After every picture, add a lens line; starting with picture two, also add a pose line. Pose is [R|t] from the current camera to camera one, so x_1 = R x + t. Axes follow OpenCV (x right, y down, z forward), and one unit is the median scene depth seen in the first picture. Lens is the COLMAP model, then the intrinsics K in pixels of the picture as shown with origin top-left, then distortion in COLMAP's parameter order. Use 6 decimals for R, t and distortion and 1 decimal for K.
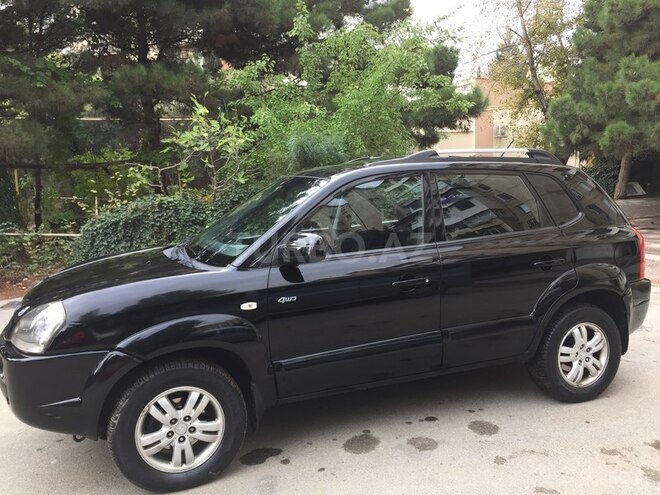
lens RADIAL K [[558.9, 0, 328.4], [0, 558.9, 244.9], [0, 0, 1]] dist [0.072284, -0.098089]
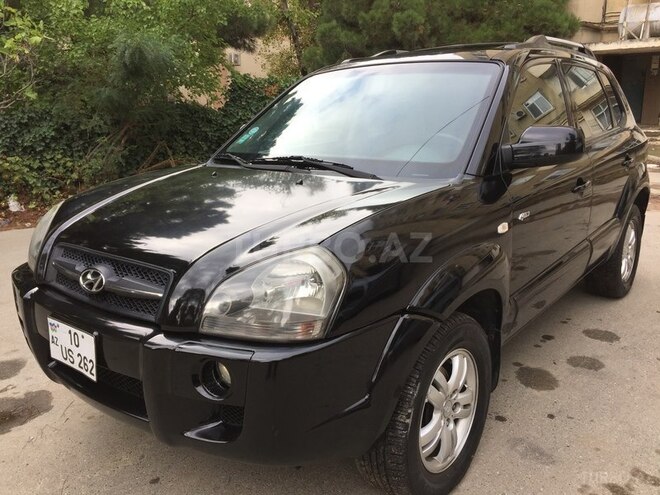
lens RADIAL K [[558.9, 0, 328.4], [0, 558.9, 244.9], [0, 0, 1]] dist [0.072284, -0.098089]
pose [[0.874353, -0.106913, 0.473367, -0.583046], [0.051470, 0.990359, 0.128608, 0.021398], [-0.482553, -0.088085, 0.871426, 0.398067]]
